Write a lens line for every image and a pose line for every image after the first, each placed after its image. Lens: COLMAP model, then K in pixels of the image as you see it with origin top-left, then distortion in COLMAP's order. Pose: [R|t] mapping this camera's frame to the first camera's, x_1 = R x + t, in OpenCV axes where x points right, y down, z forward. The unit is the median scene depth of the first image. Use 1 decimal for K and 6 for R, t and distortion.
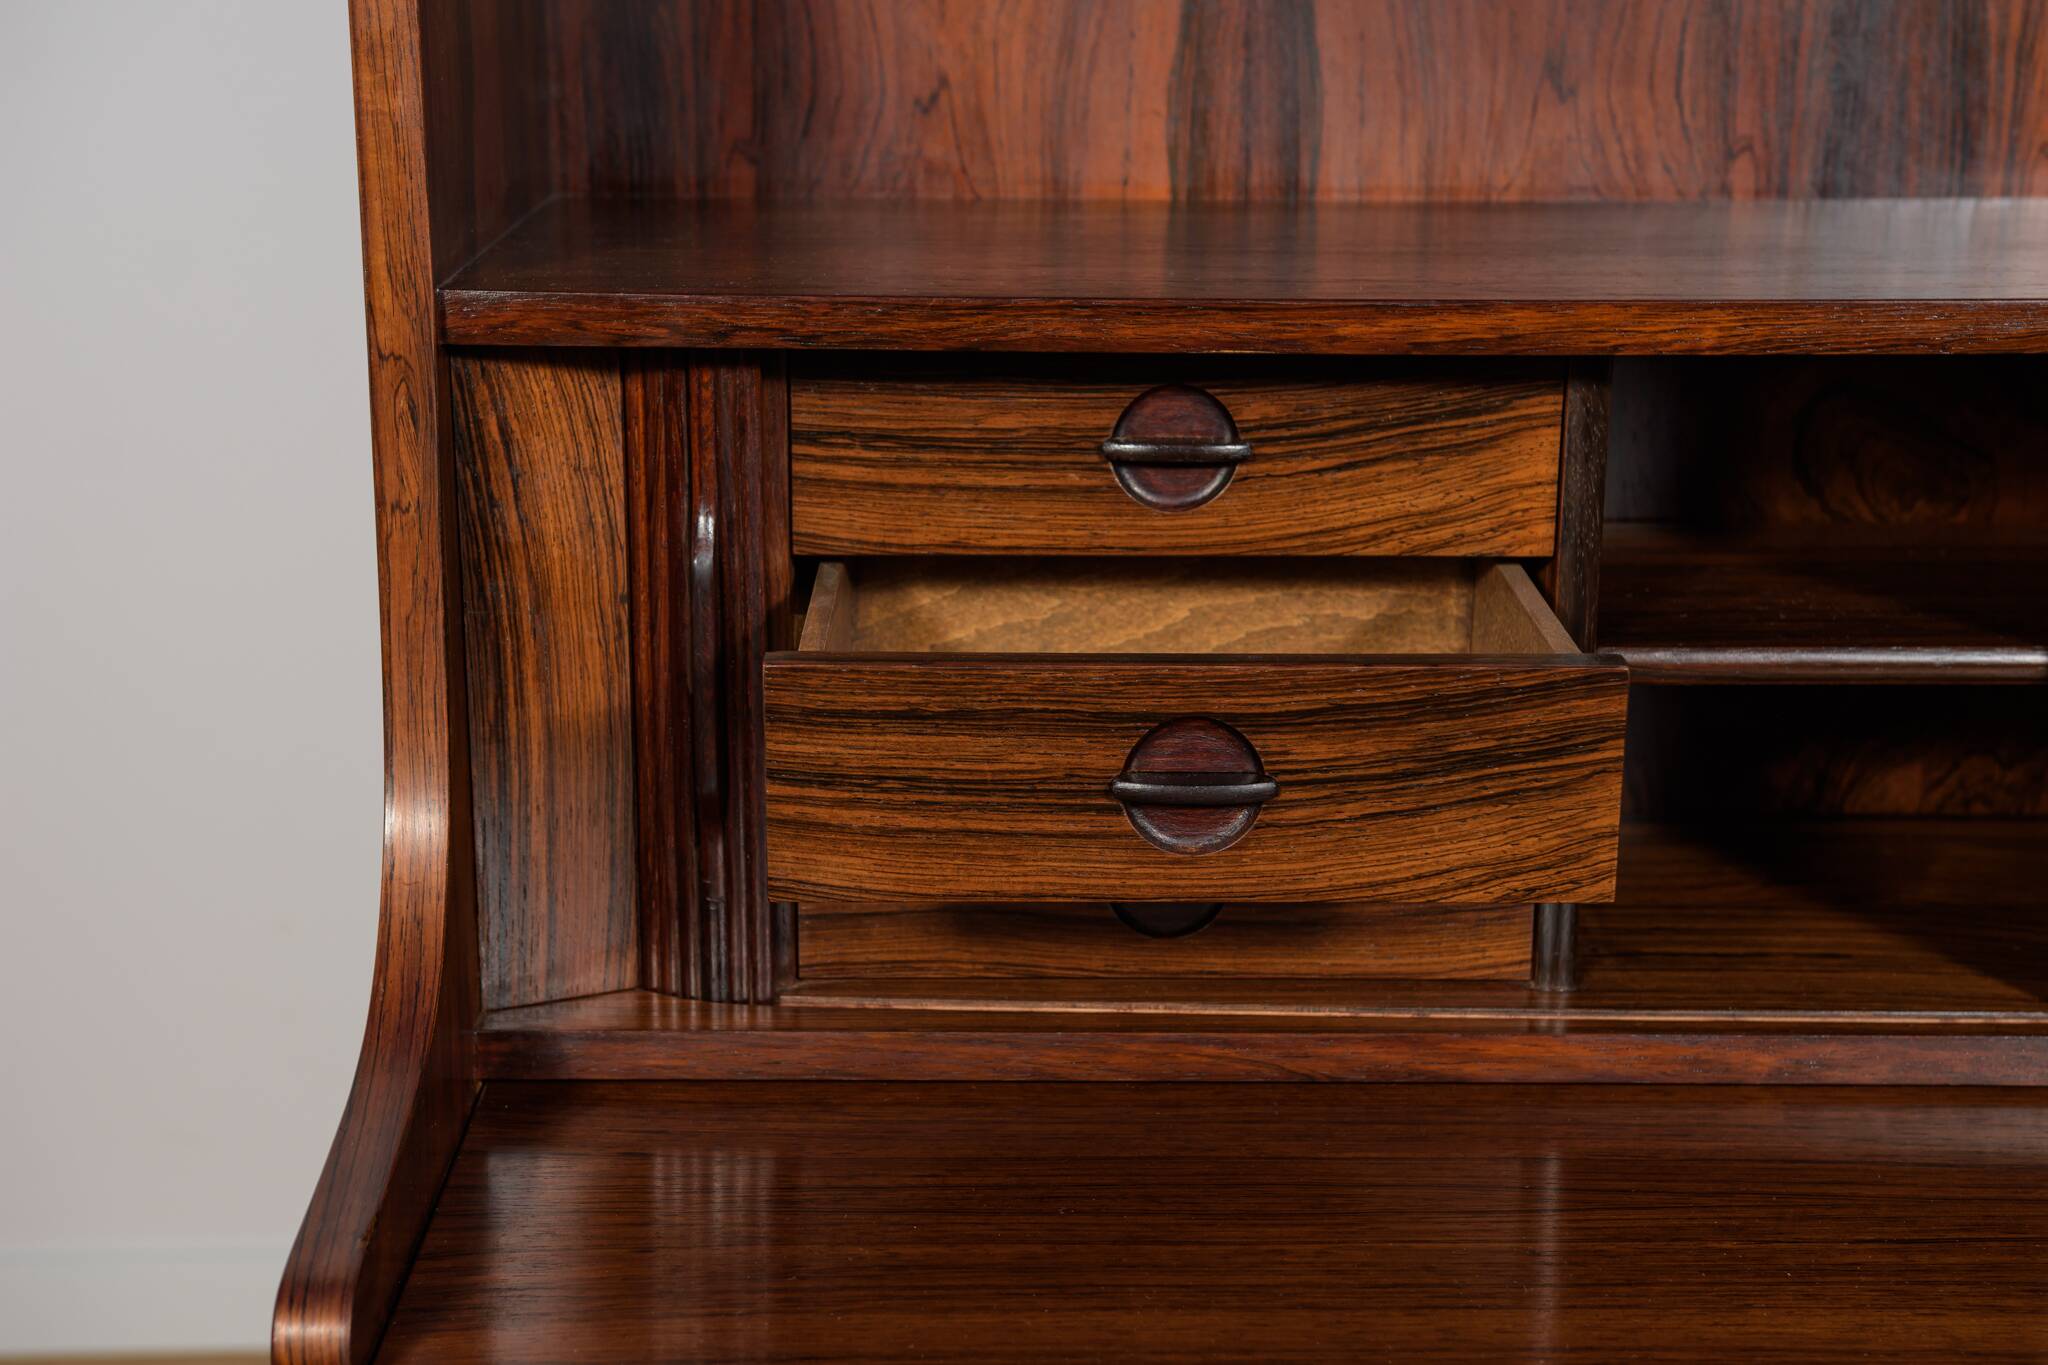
lens RADIAL K [[2873.3, 0, 960.4], [0, 2873.3, 685.9], [0, 0, 1]] dist [0.015449, 0.112918]
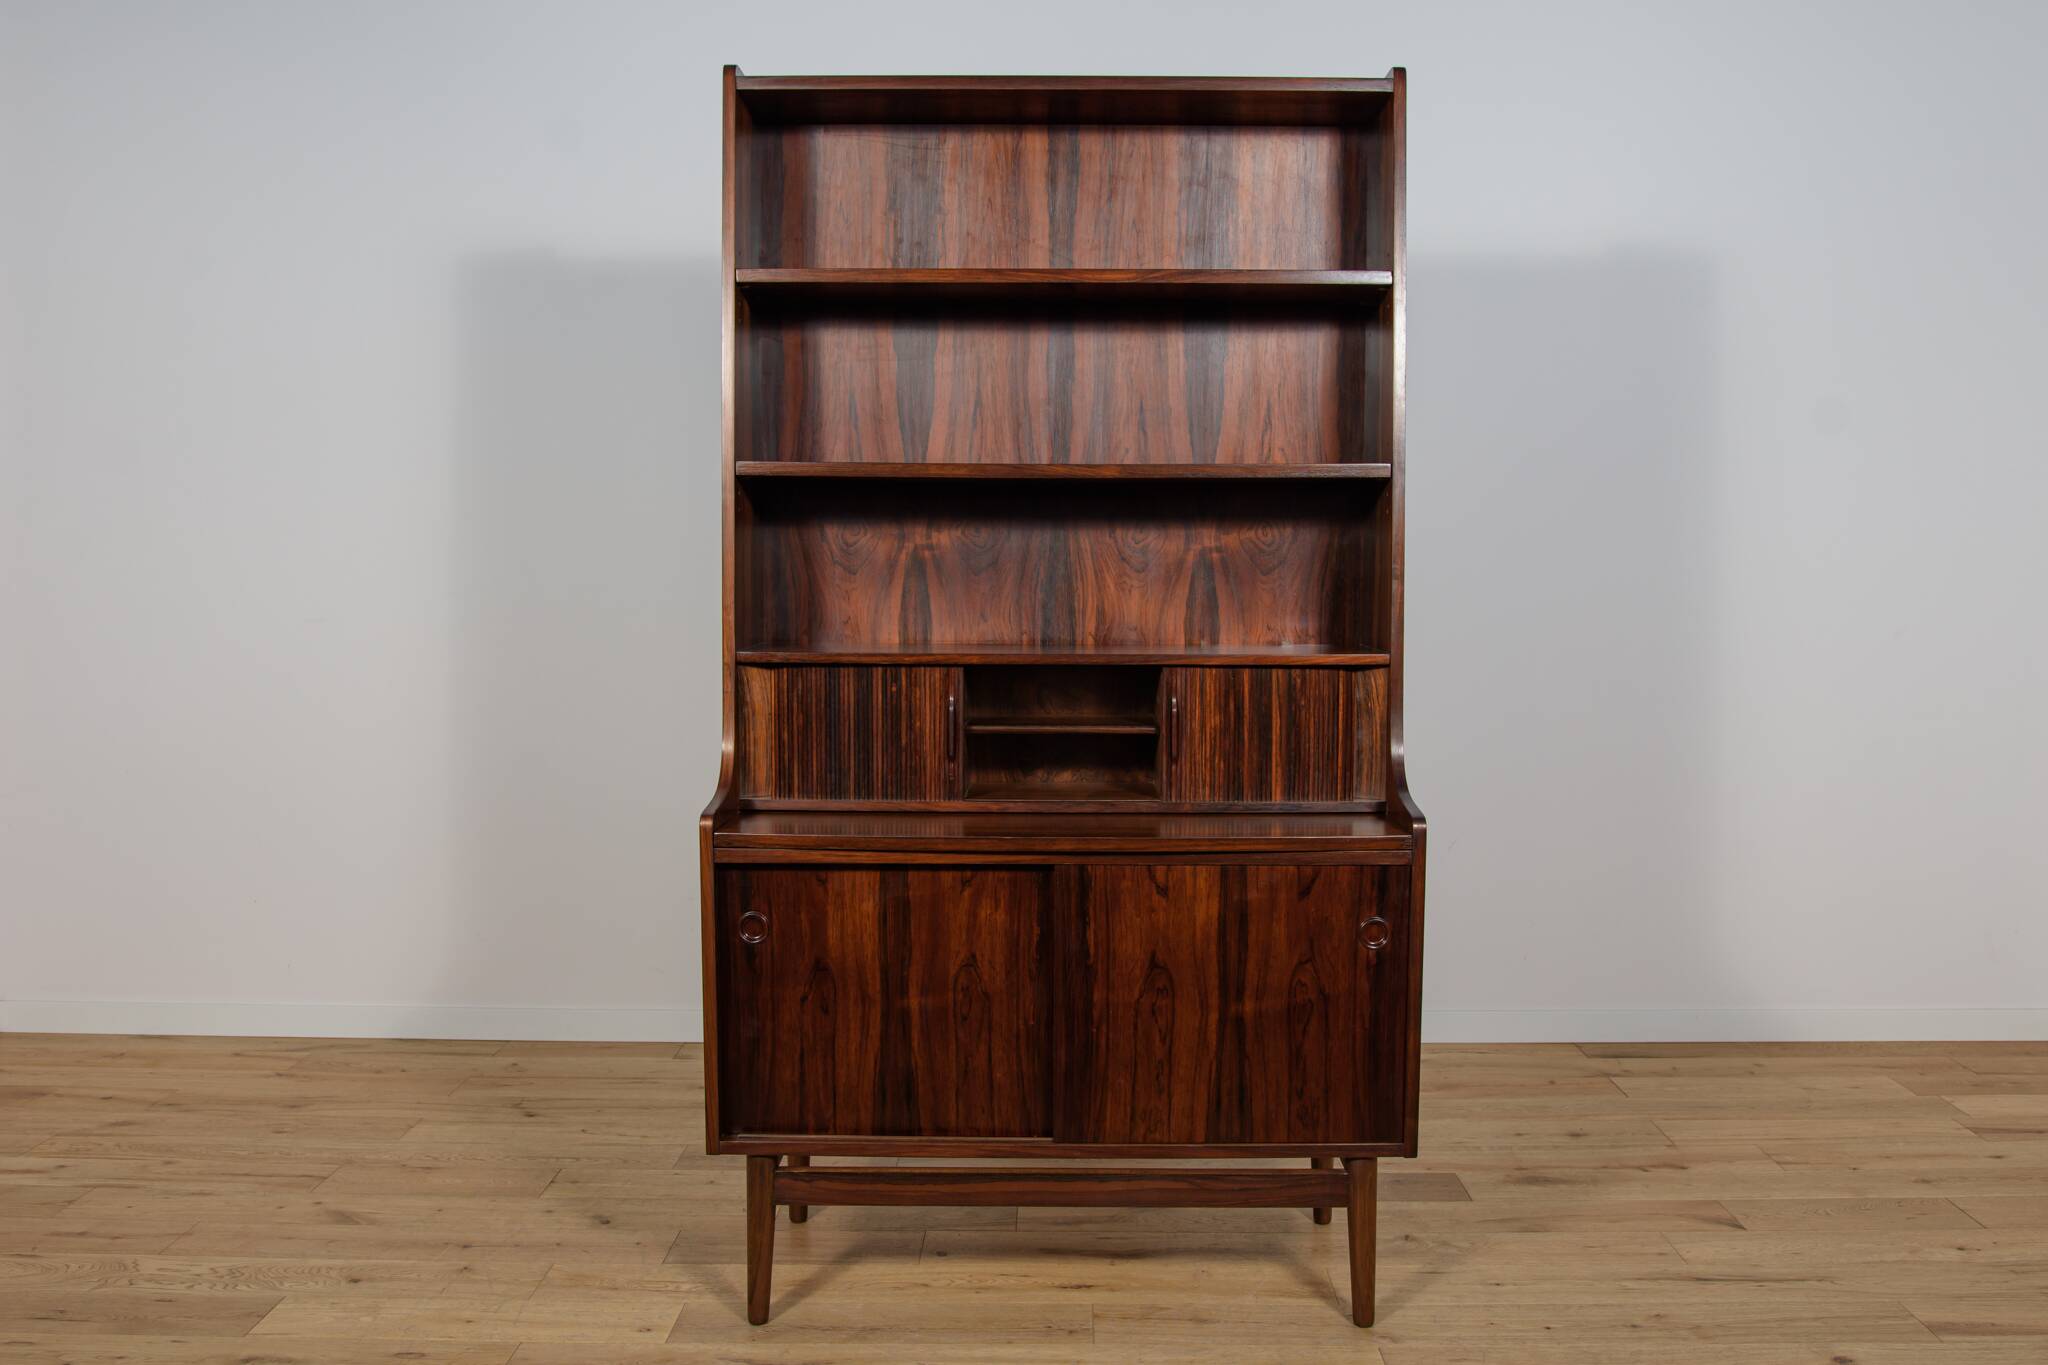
lens RADIAL K [[1742.2, 0, 1052.2], [0, 1742.2, 684.0], [0, 0, 1]] dist [-0.076503, 0.021652]
pose [[0.999806, -0.000972, -0.019691, 0.448151], [-0.002843, 0.981232, -0.192812, 0.516484], [0.019509, 0.192830, 0.981038, -2.047307]]
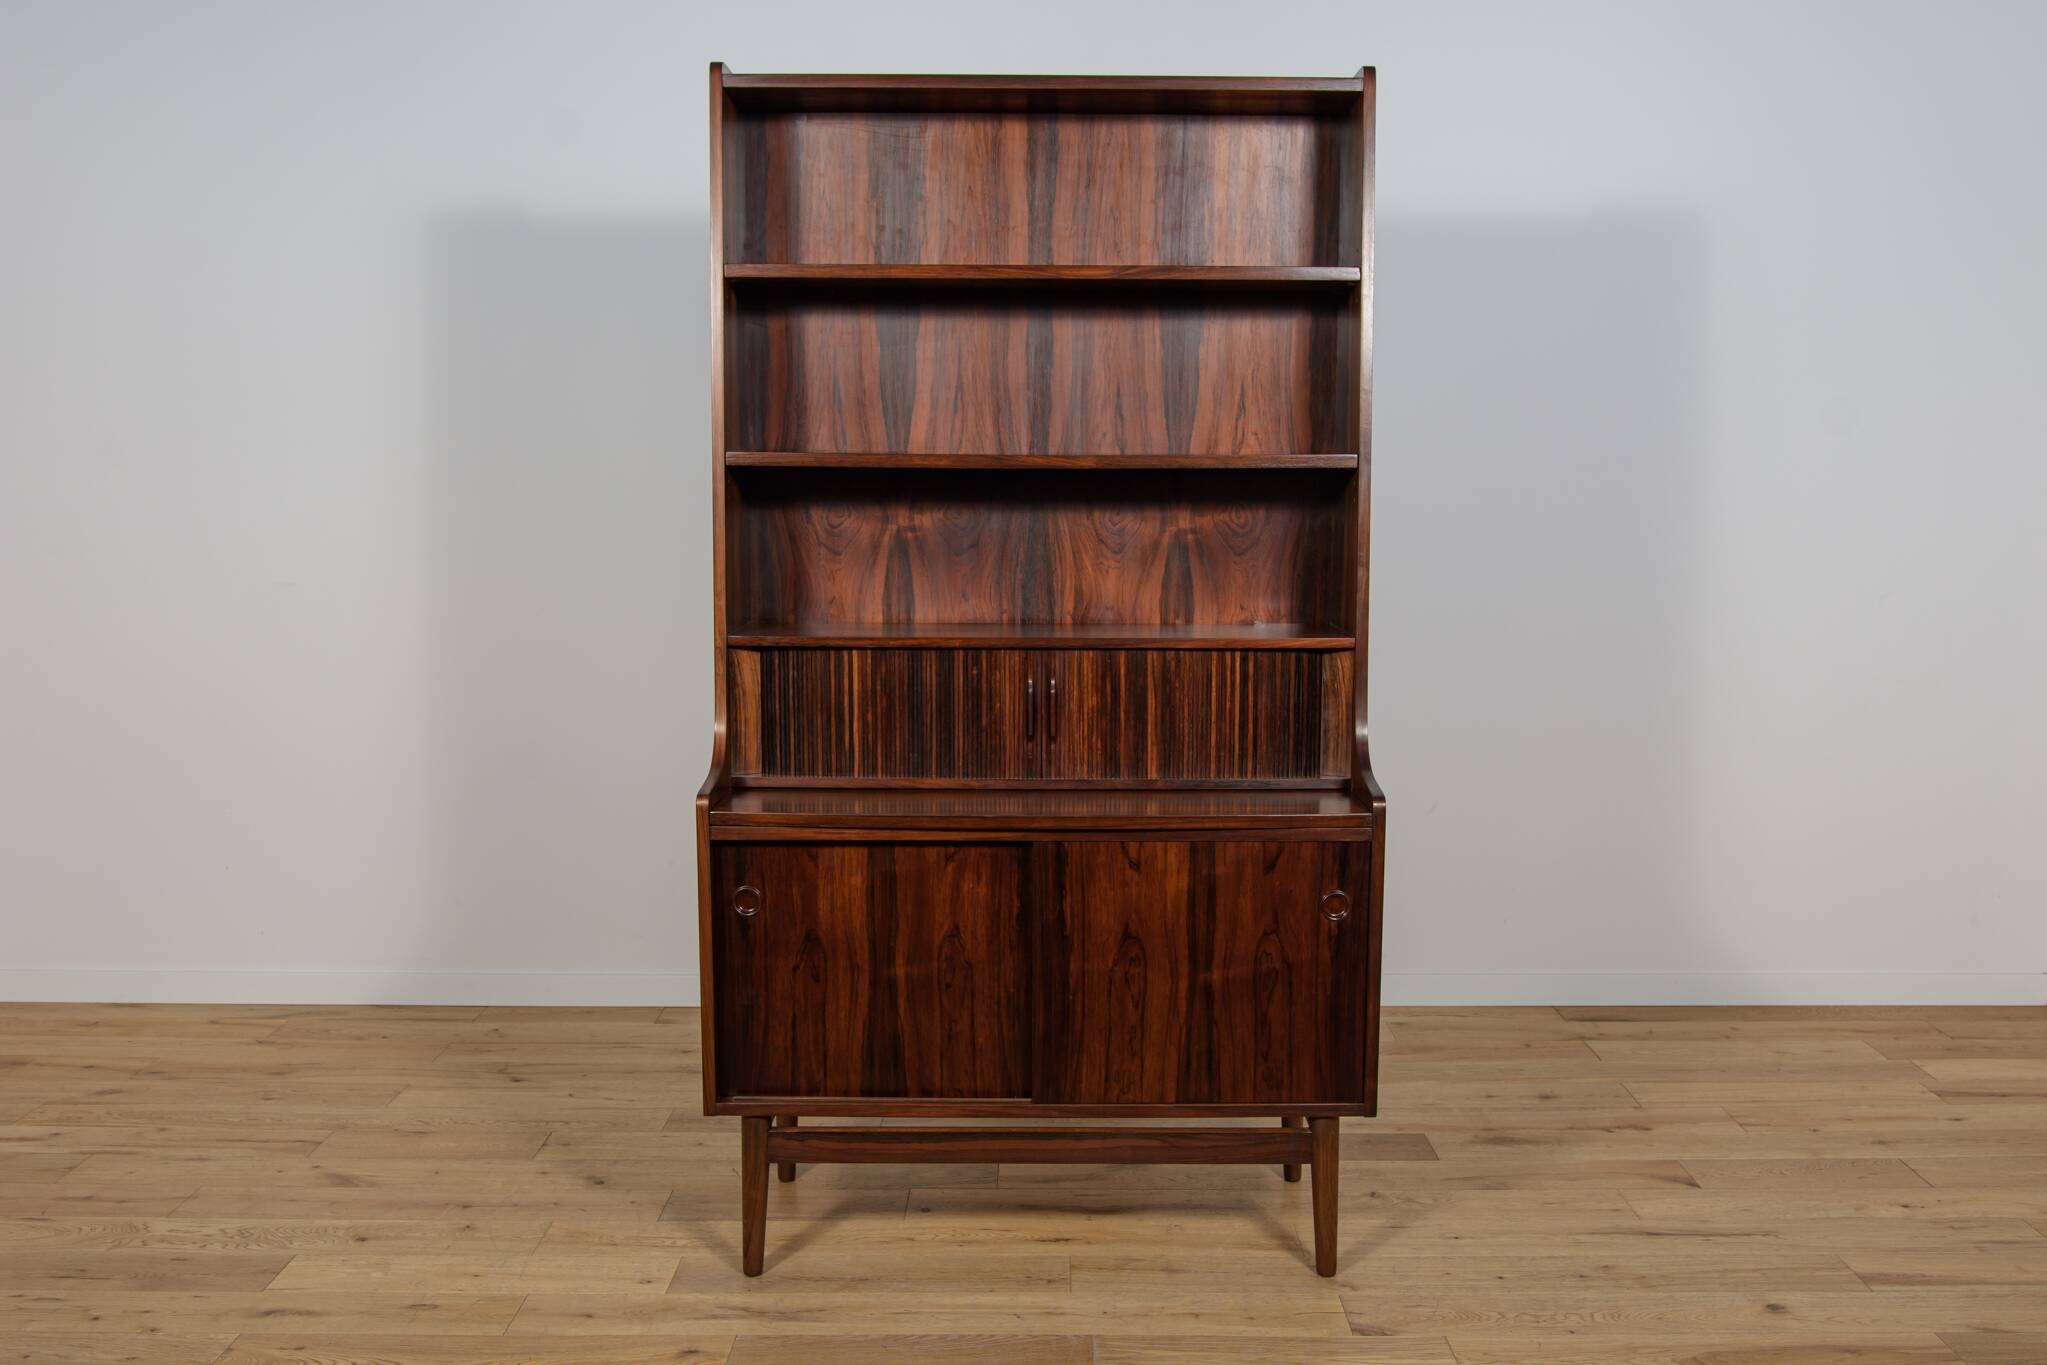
lens RADIAL K [[1951.6, 0, 1058.5], [0, 1951.6, 681.9], [0, 0, 1]] dist [-0.051708, -0.010510]
pose [[0.999966, -0.000593, -0.008181, 0.466915], [-0.000652, 0.988481, -0.151344, 0.494947], [0.008176, 0.151344, 0.988447, -2.576702]]
